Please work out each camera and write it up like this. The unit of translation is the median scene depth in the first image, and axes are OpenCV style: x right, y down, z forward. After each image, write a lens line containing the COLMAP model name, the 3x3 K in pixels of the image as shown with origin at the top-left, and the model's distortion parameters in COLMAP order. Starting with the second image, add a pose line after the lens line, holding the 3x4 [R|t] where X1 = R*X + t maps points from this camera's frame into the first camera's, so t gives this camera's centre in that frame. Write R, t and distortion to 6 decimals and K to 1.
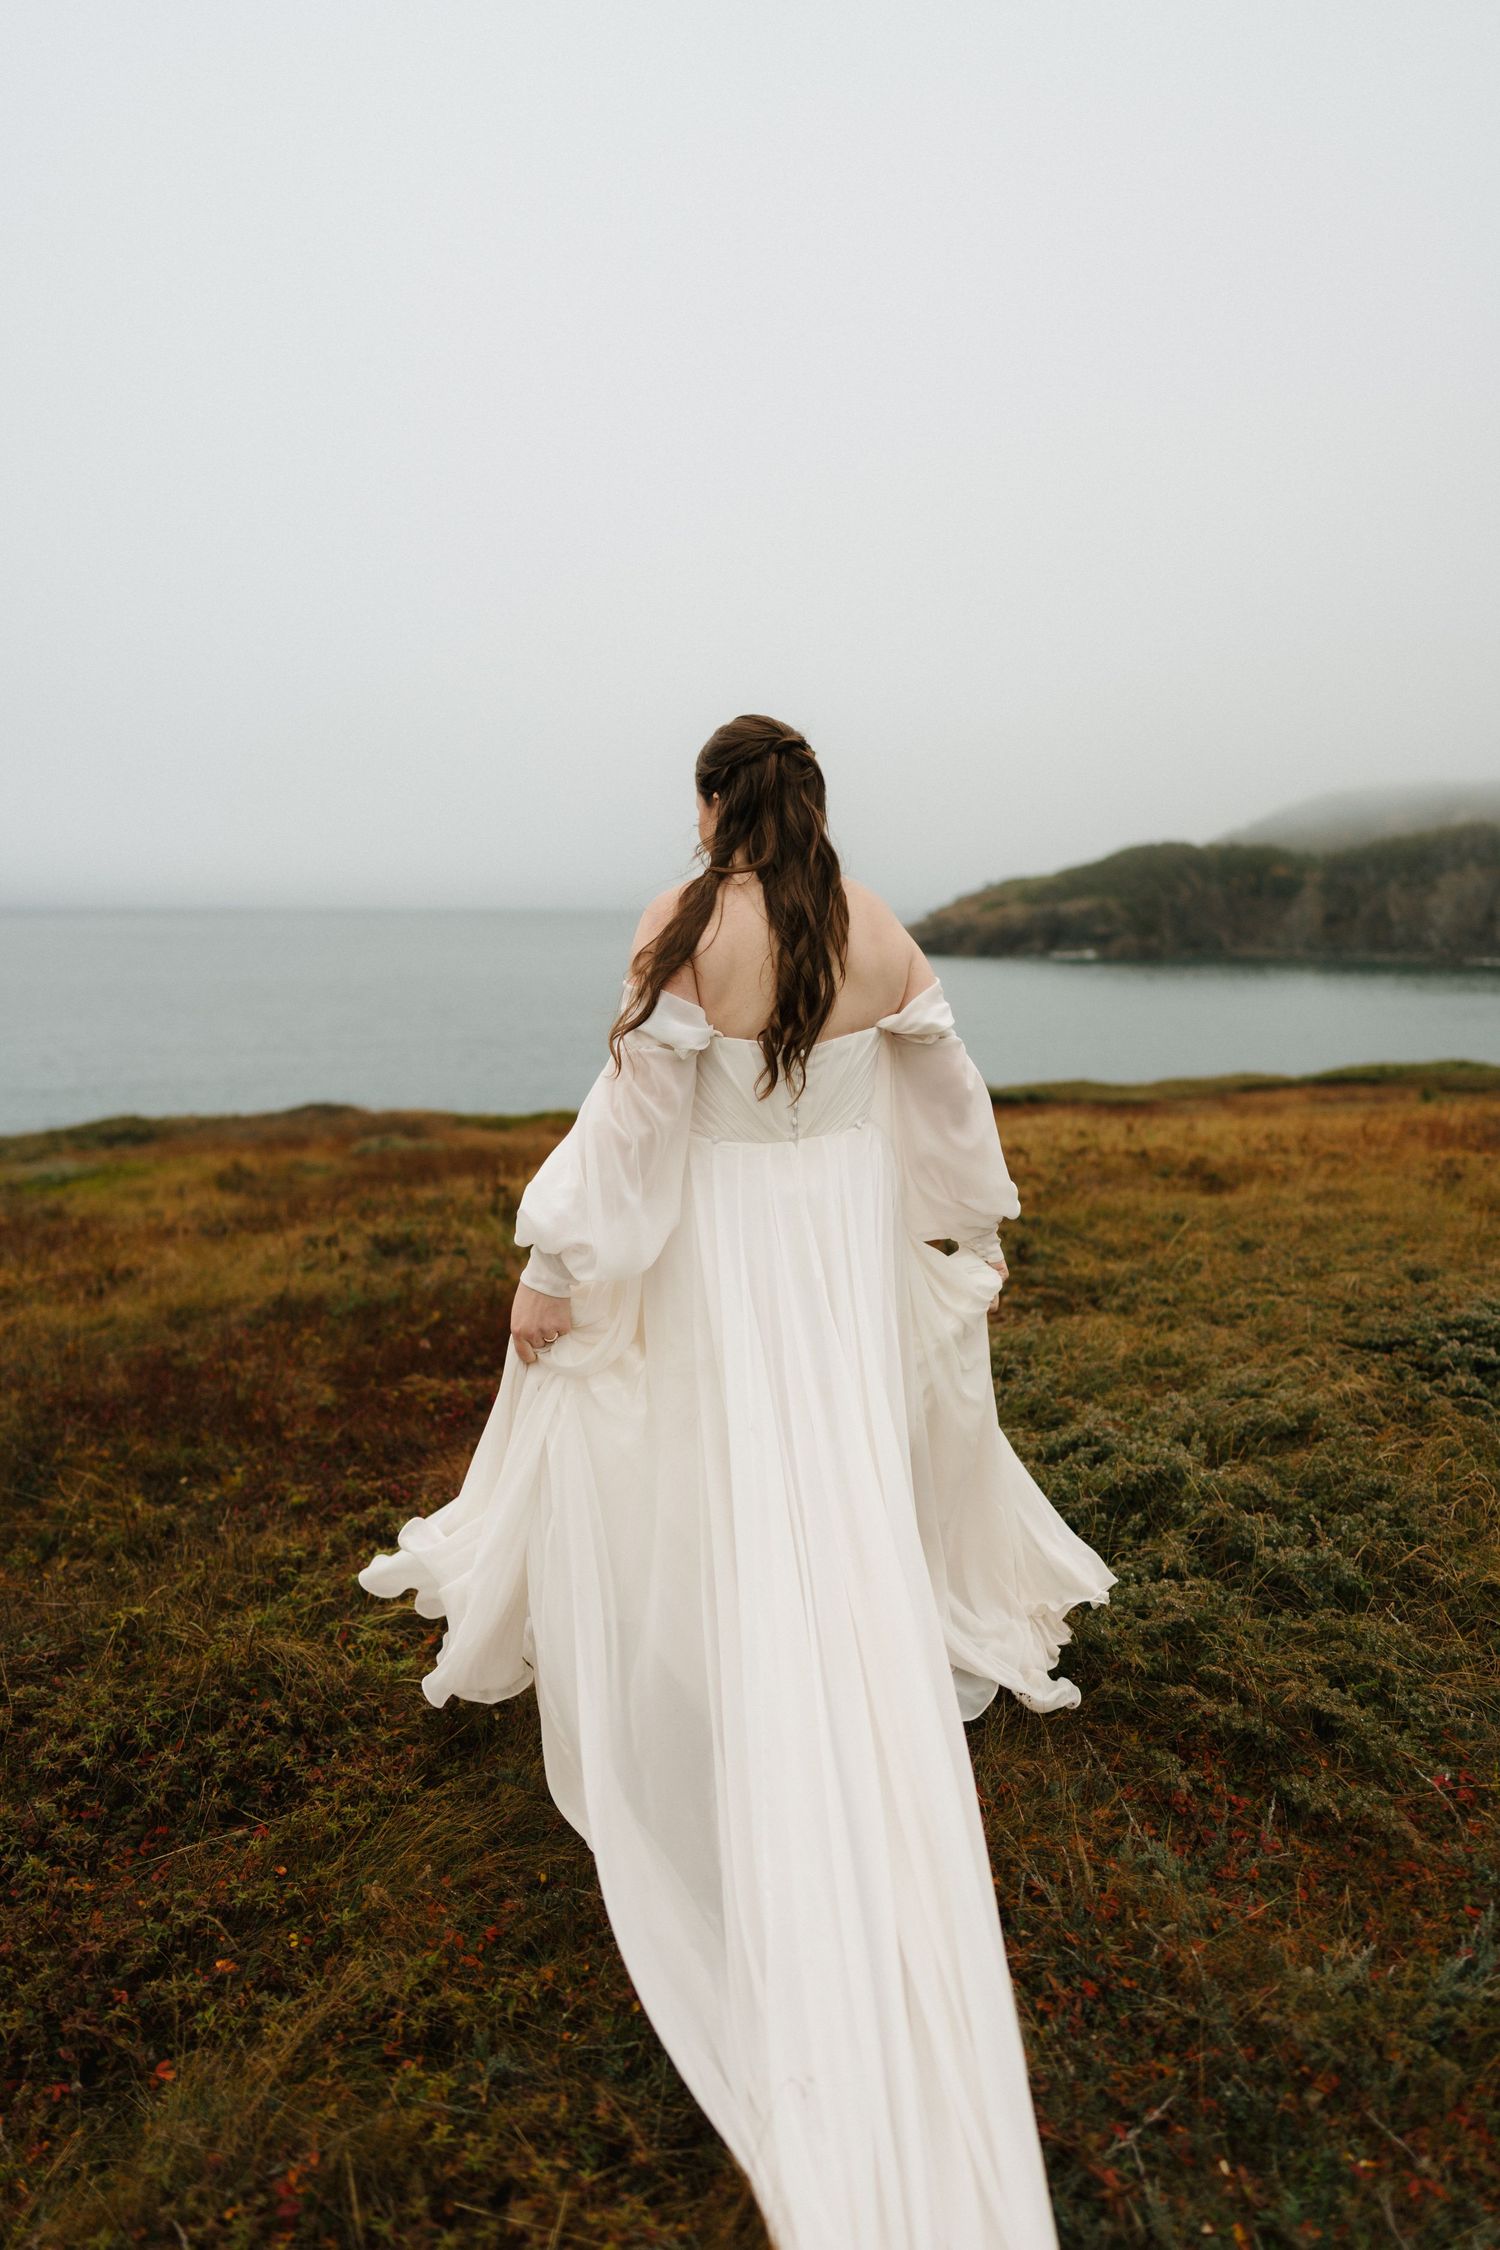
lens RADIAL K [[1517.5, 0, 750.0], [0, 1517.5, 1125.0], [0, 0, 1]] dist [0.000519, -0.000490]
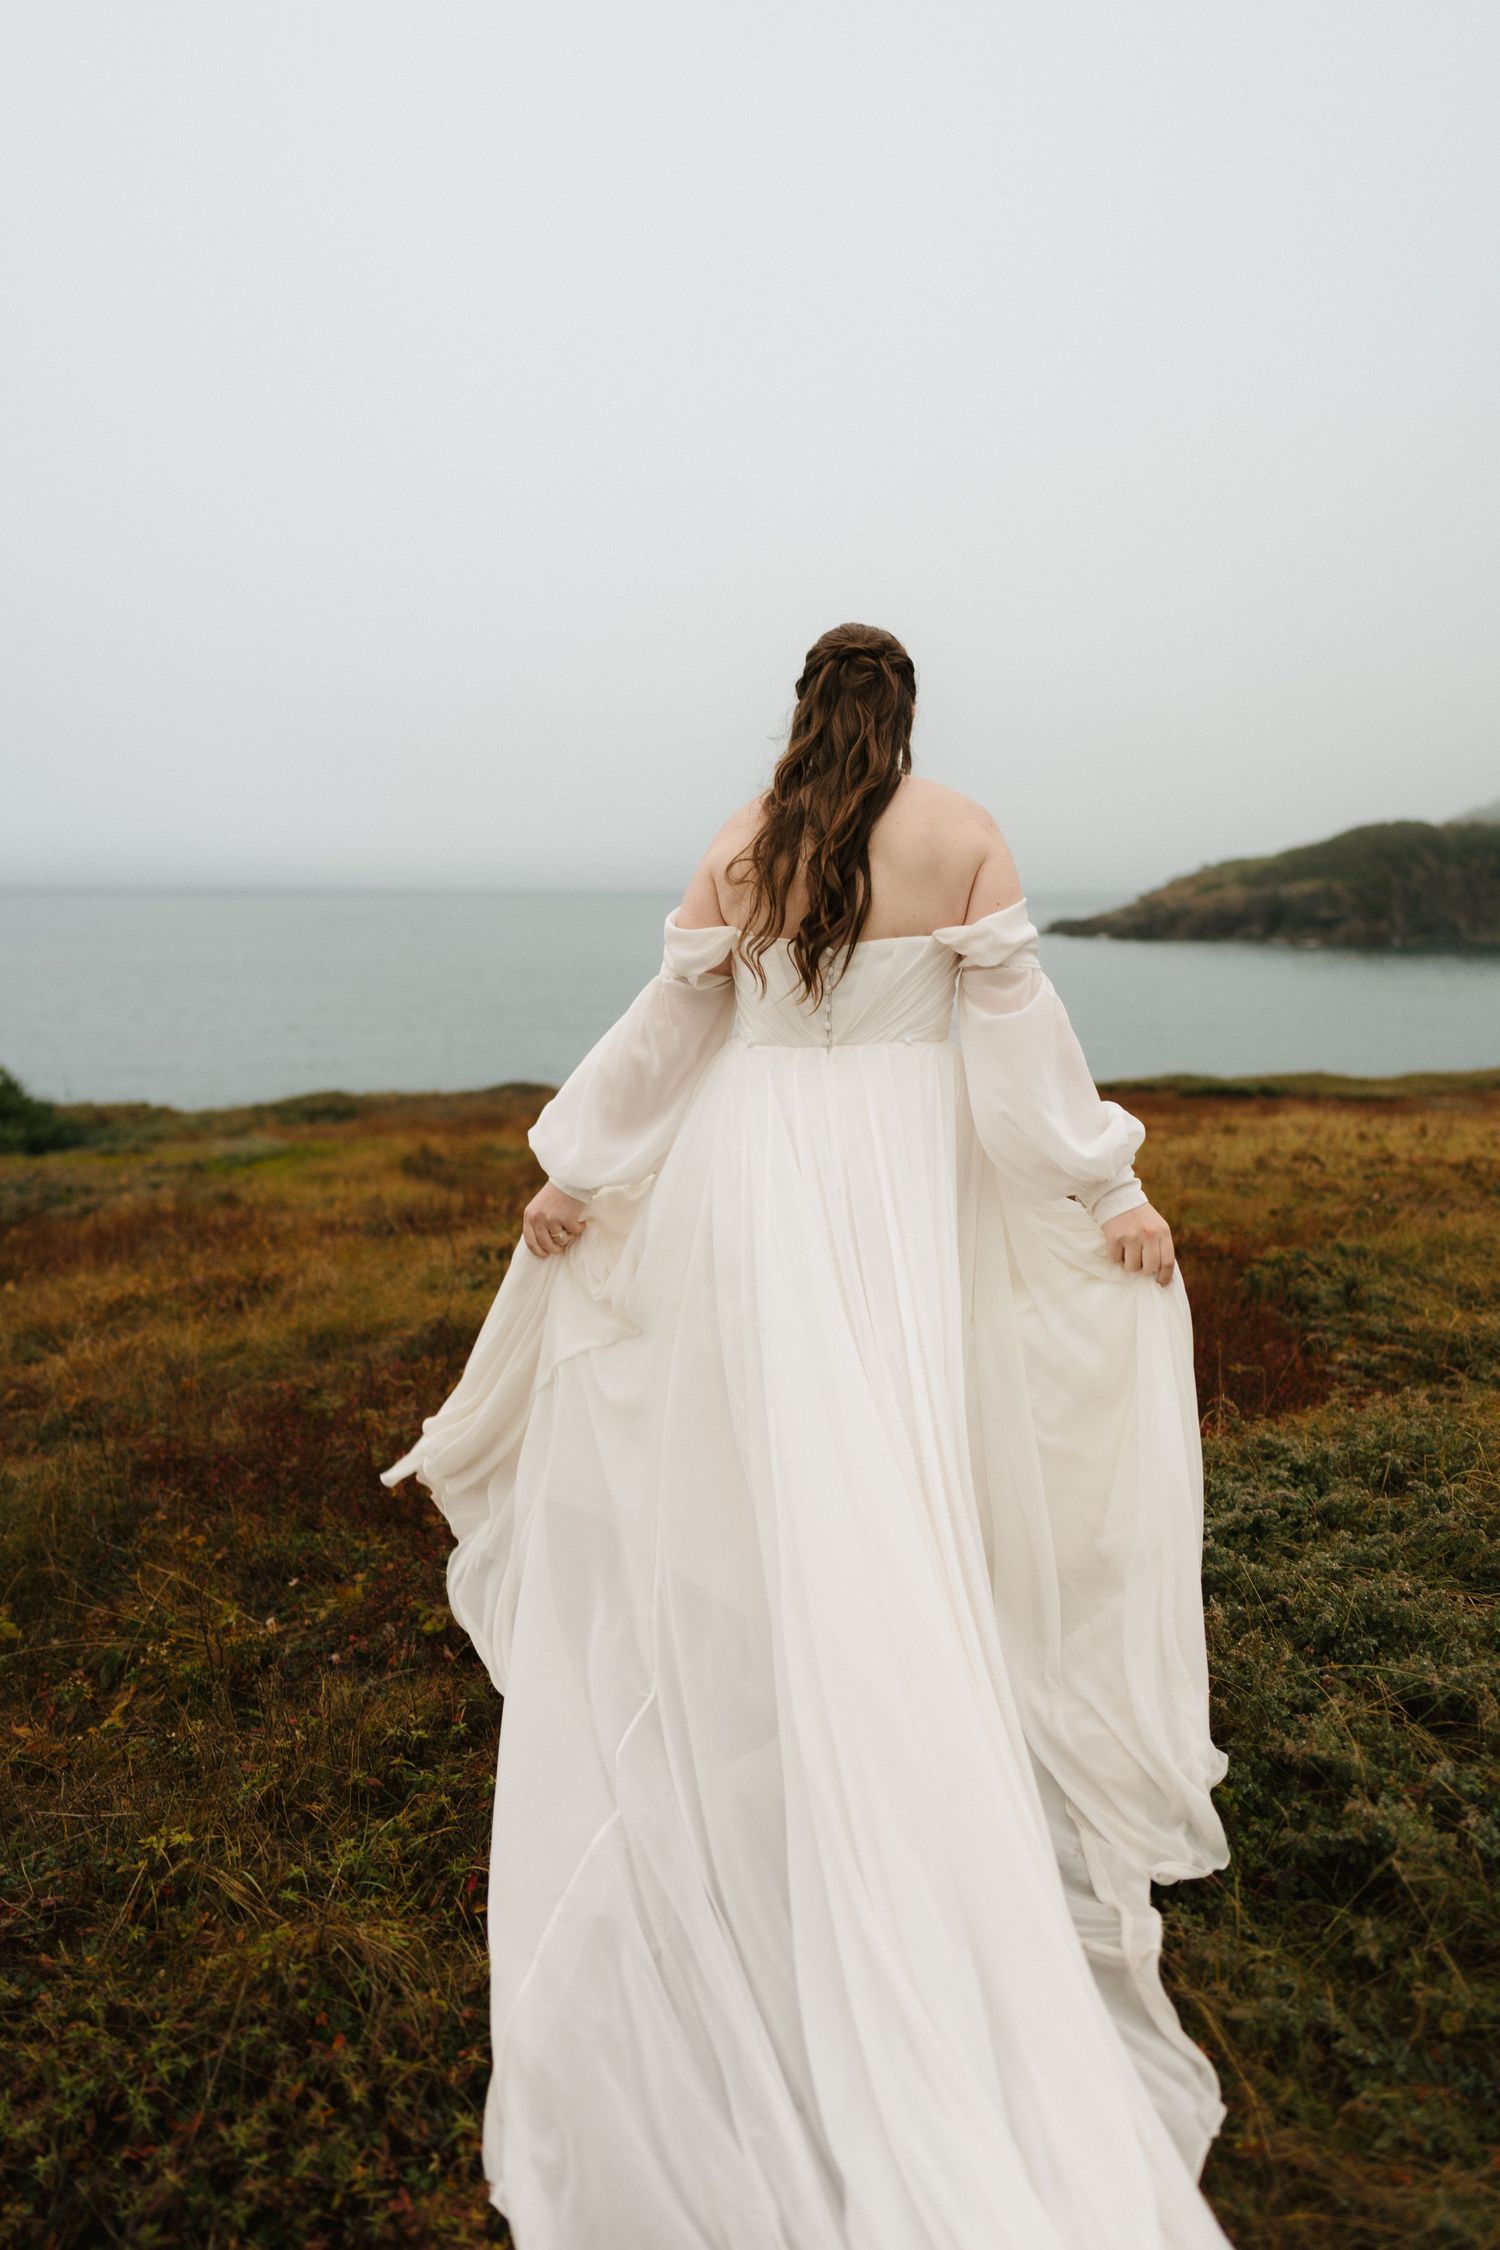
lens RADIAL K [[1475.1, 0, 750.0], [0, 1475.1, 1125.0], [0, 0, 1]] dist [0.000638, 0.000187]
pose [[0.991735, 0.022138, -0.126377, -0.038983], [-0.020583, 0.999696, 0.013596, -0.008671], [0.126640, -0.010882, 0.991889, 0.207786]]
